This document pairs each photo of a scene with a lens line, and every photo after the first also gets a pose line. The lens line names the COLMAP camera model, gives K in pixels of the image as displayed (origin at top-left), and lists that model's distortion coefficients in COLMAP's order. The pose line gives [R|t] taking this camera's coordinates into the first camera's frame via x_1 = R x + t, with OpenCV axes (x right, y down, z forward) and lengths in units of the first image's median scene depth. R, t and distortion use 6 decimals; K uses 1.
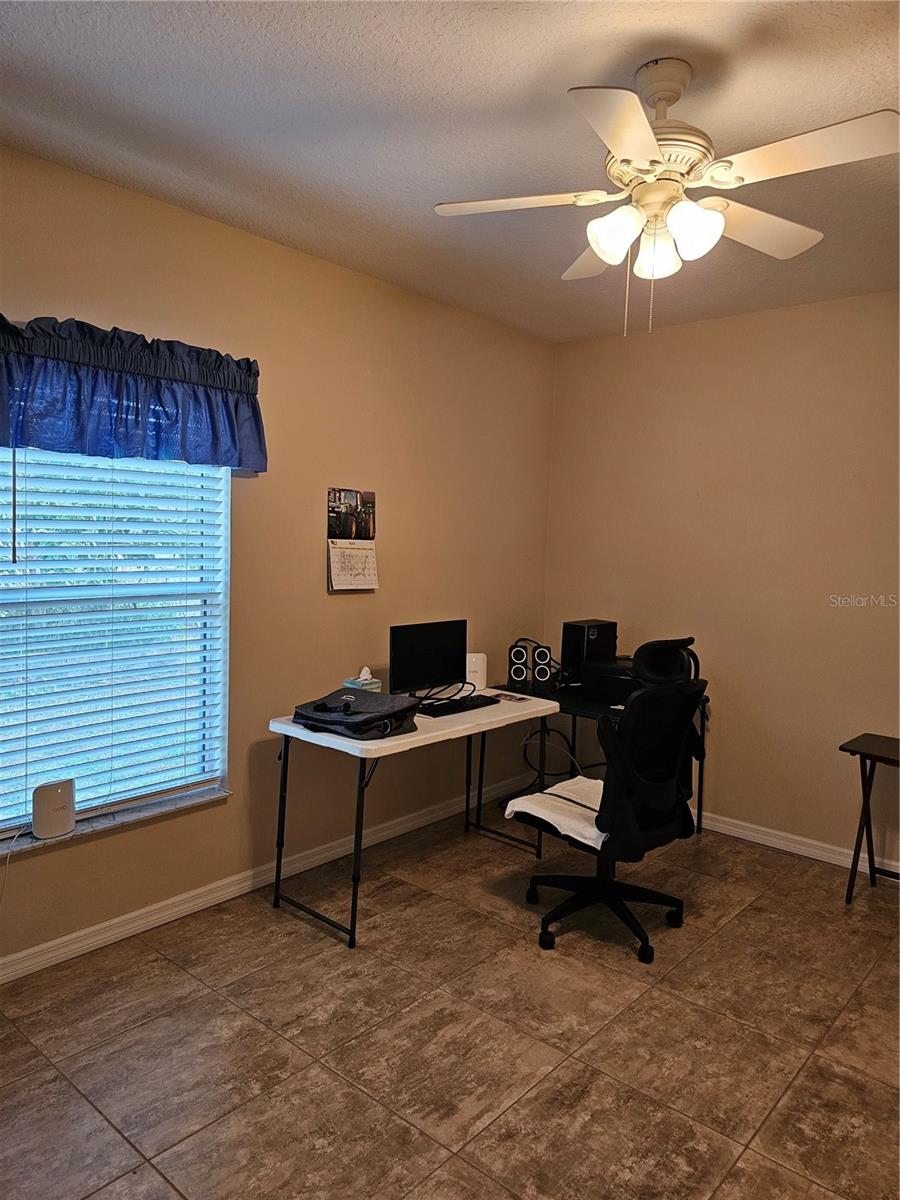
lens RADIAL K [[810.4, 0, 446.9], [0, 810.4, 599.6], [0, 0, 1]] dist [0.060421, -0.051932]
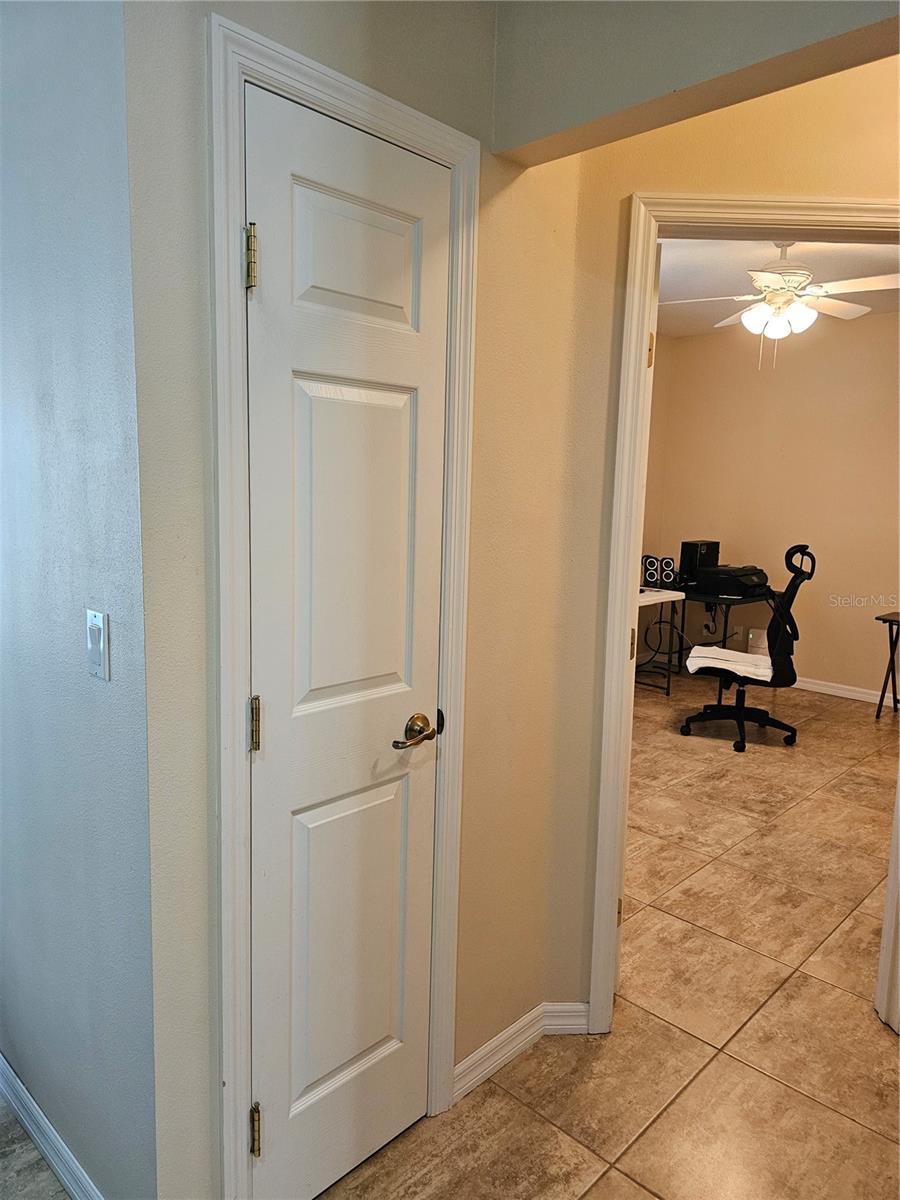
lens RADIAL K [[810.4, 0, 449.0], [0, 810.4, 596.4], [0, 0, 1]] dist [0.060421, -0.051932]
pose [[0.998718, 0.005348, -0.050330, -0.326646], [-0.002378, 0.998262, 0.058878, 0.068280], [0.050557, -0.058683, 0.996996, -0.772131]]
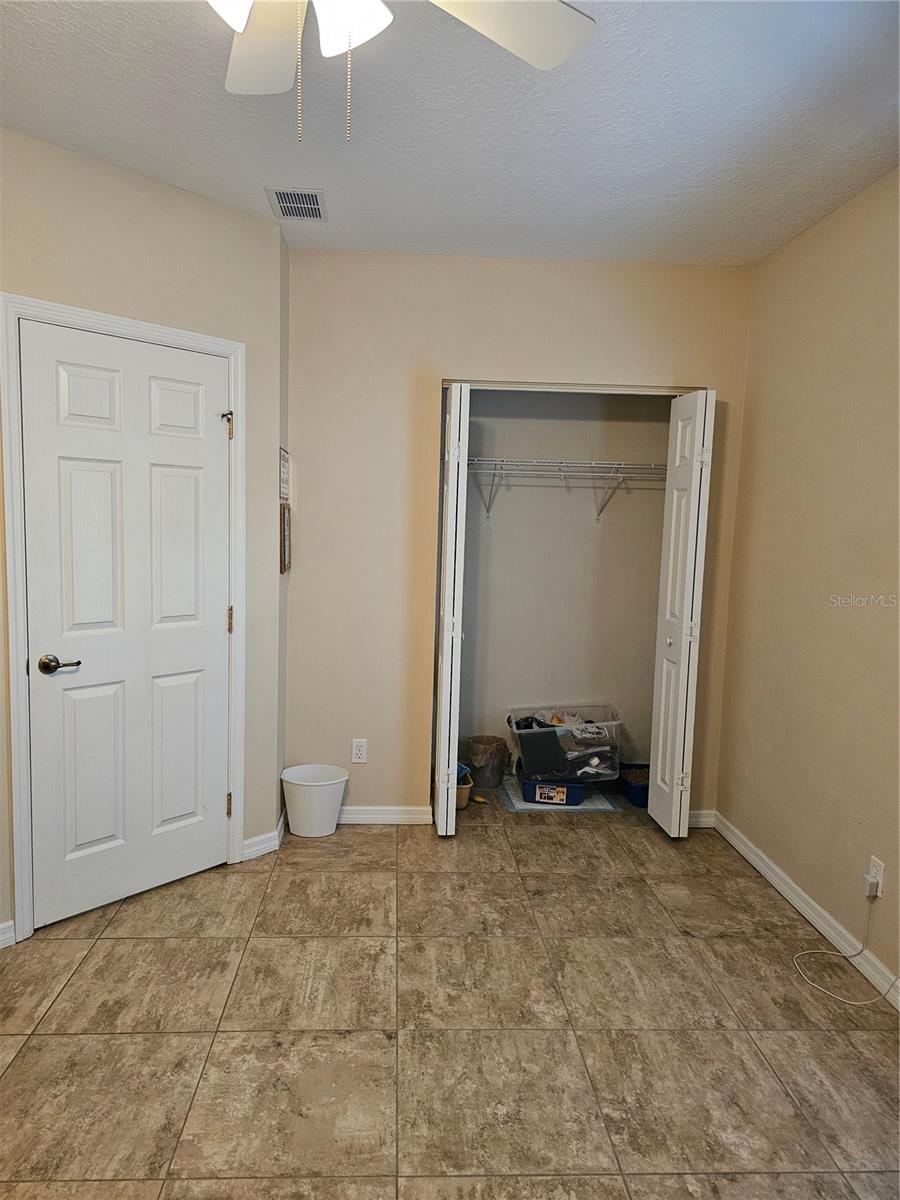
lens RADIAL K [[810.4, 0, 442.6], [0, 810.4, 595.7], [0, 0, 1]] dist [0.060421, -0.051932]
pose [[-0.716791, 0.019090, -0.697026, 0.478034], [-0.105646, 0.985112, 0.135621, -0.082147], [0.689238, 0.170850, -0.704103, 1.238676]]
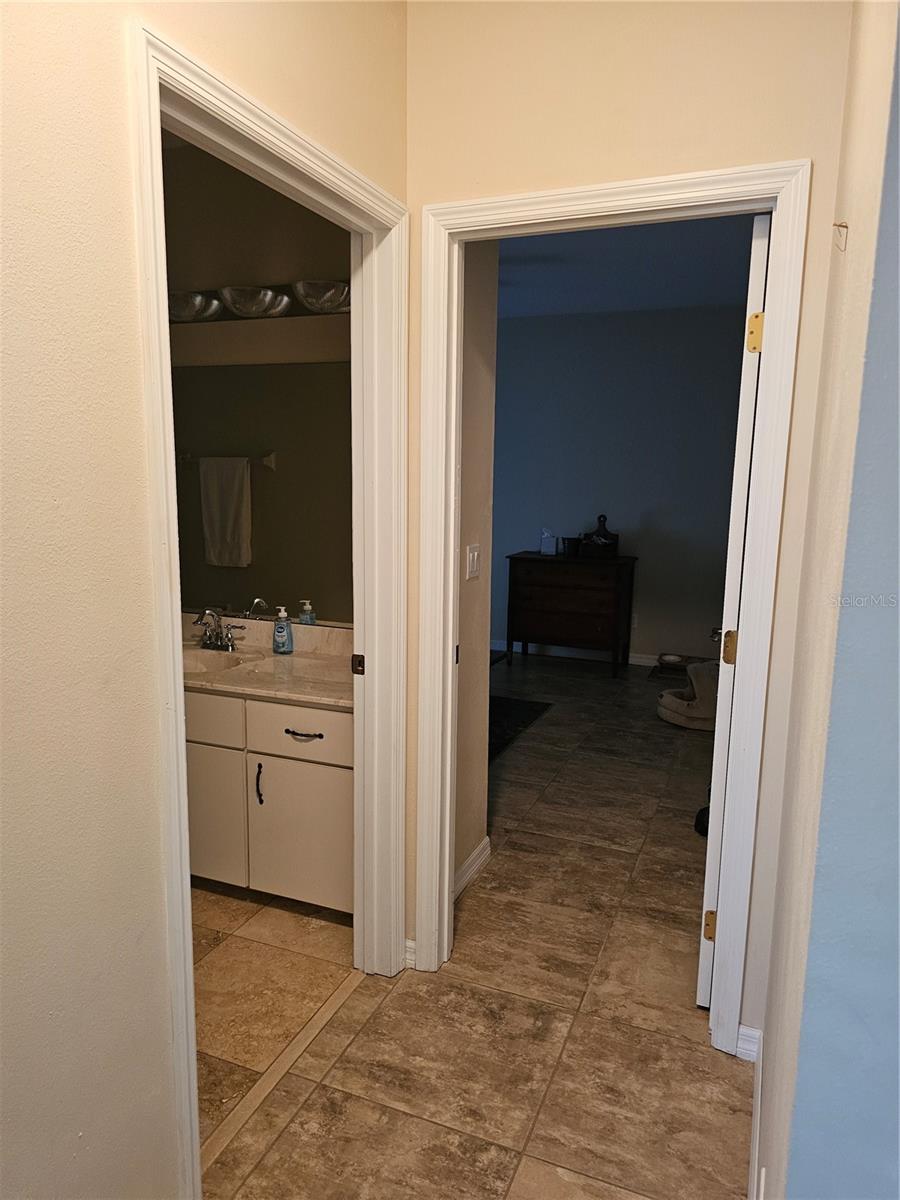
lens RADIAL K [[810.4, 0, 450.1], [0, 810.4, 601.9], [0, 0, 1]] dist [0.060421, -0.051932]
pose [[-0.319782, -0.177808, 0.930658, -0.546436], [0.054742, 0.977126, 0.205496, -0.083033], [-0.945909, 0.116660, -0.302733, 1.001920]]
